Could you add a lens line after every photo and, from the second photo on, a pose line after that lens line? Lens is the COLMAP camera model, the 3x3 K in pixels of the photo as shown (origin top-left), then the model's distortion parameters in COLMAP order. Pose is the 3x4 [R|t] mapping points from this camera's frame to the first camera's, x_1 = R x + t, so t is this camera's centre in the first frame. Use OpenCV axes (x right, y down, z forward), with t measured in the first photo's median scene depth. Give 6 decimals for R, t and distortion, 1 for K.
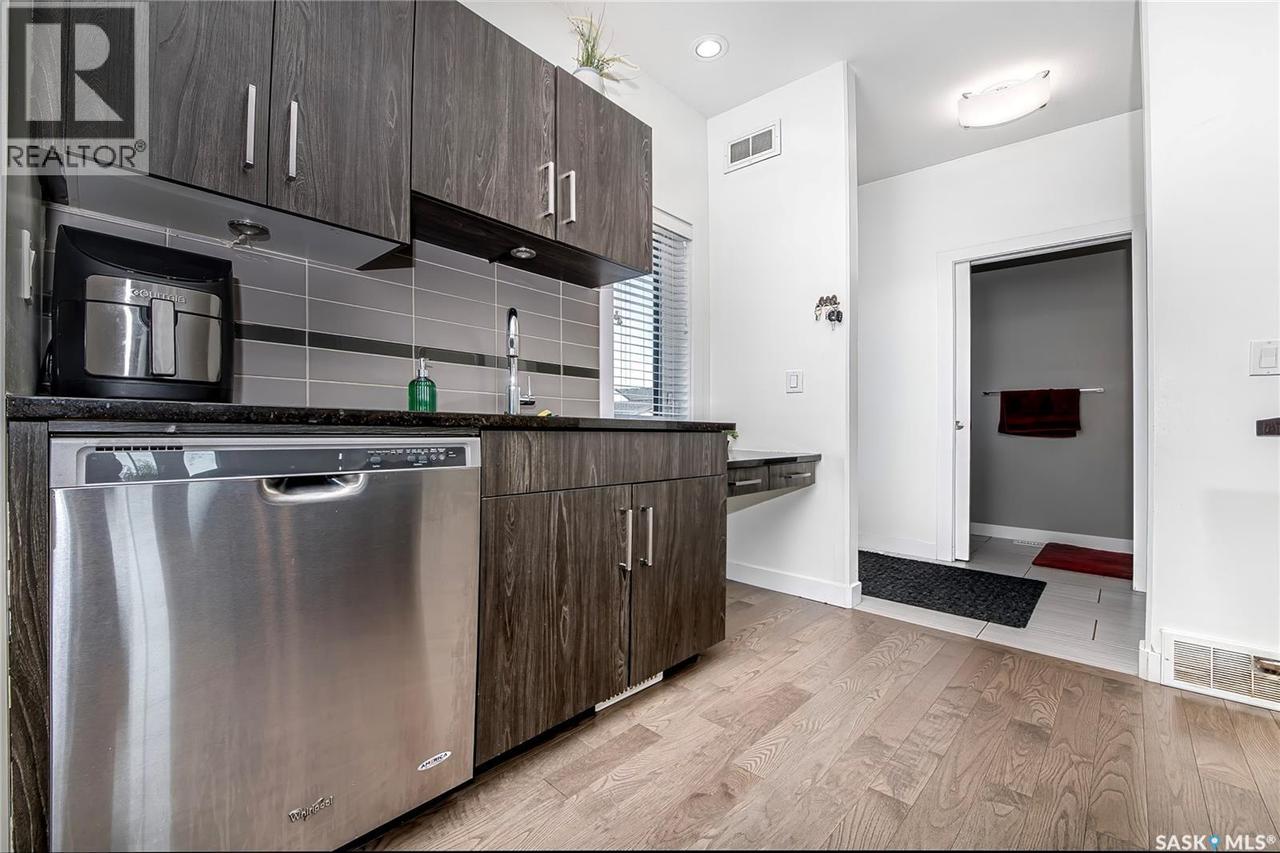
lens RADIAL K [[502.7, 0, 665.5], [0, 502.7, 431.7], [0, 0, 1]] dist [0.067596, -0.000066]
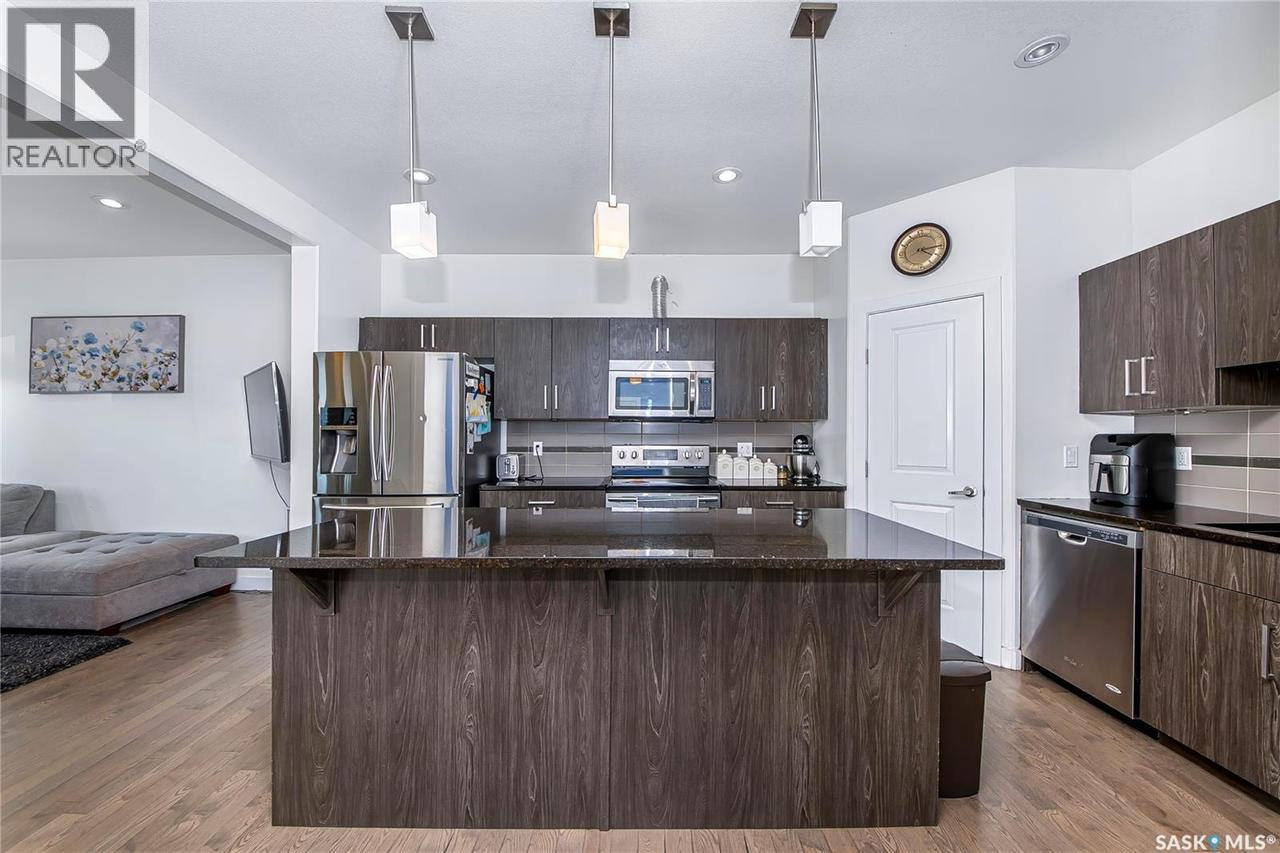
lens RADIAL K [[480.1, 0, 678.5], [0, 480.1, 424.8], [0, 0, 1]] dist [0.012422, -0.014016]
pose [[-0.733494, -0.060006, -0.677042, 1.636339], [-0.035439, 0.998117, -0.050068, -0.185182], [0.678772, -0.012731, -0.734239, 0.932283]]
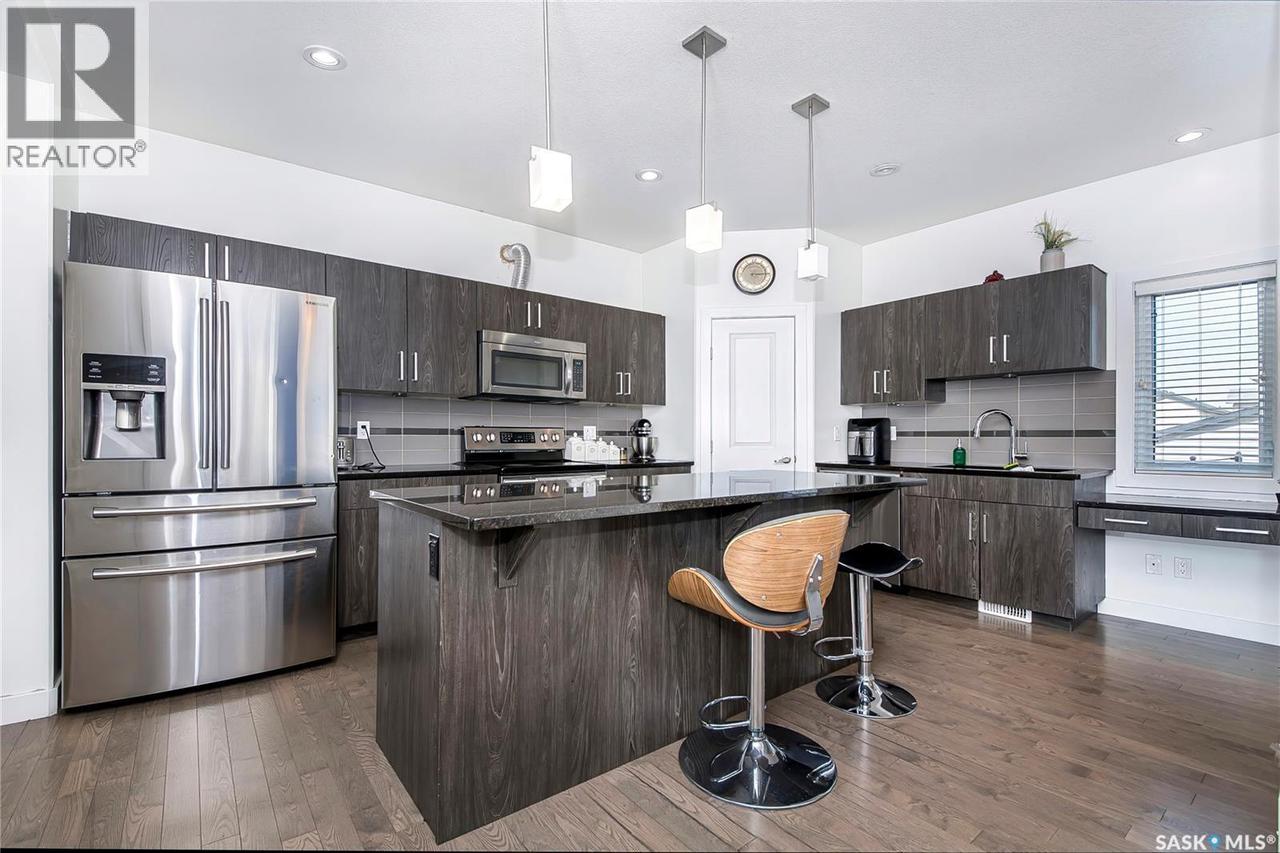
lens RADIAL K [[532.1, 0, 635.0], [0, 532.1, 436.1], [0, 0, 1]] dist [-0.000346, -0.000203]
pose [[-0.199629, -0.042563, -0.978947, 2.493237], [-0.014860, 0.999073, -0.040408, -0.052206], [0.979759, 0.006481, -0.200076, 0.068924]]
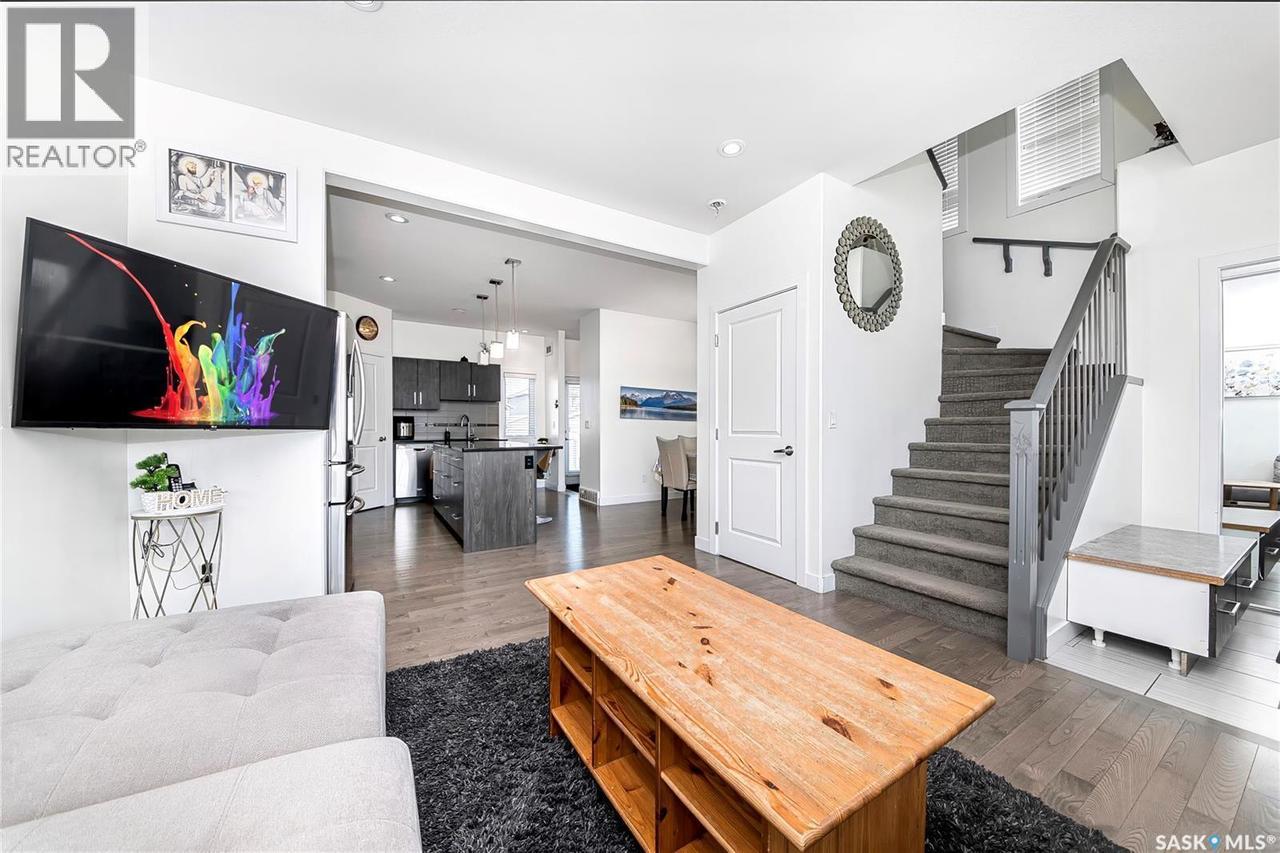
lens RADIAL K [[456.1, 0, 642.5], [0, 456.1, 431.0], [0, 0, 1]] dist [-0.001094, -0.000157]
pose [[0.964695, -0.039361, -0.260412, 3.054412], [0.037454, 0.999223, -0.012283, 0.019145], [0.260693, 0.002096, 0.965420, -3.345937]]
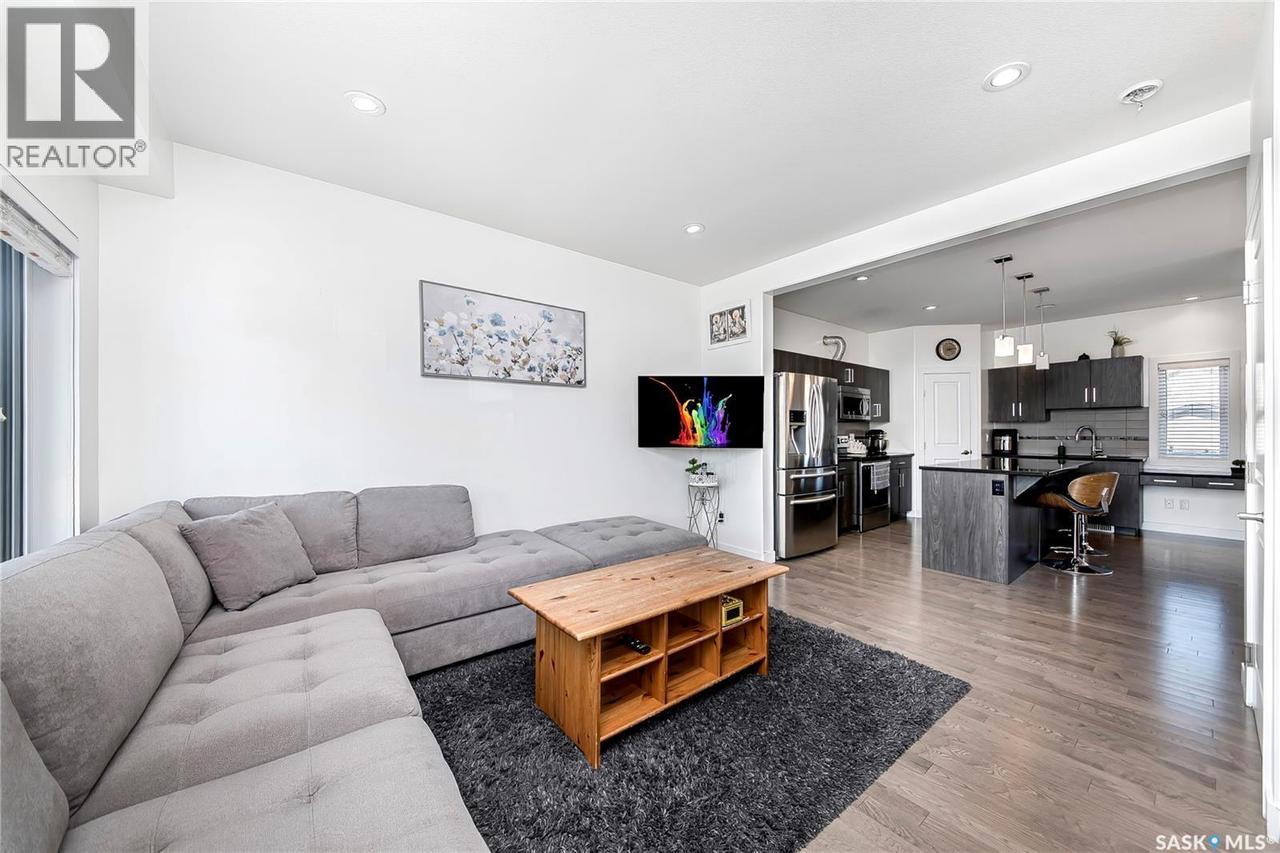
lens RADIAL K [[456.1, 0, 642.5], [0, 456.1, 431.0], [0, 0, 1]] dist [-0.001094, -0.000157]
pose [[-0.146613, -0.044758, -0.988181, 4.477915], [-0.011387, 0.998986, -0.043558, -0.030730], [0.989128, 0.004866, -0.146974, -2.245157]]
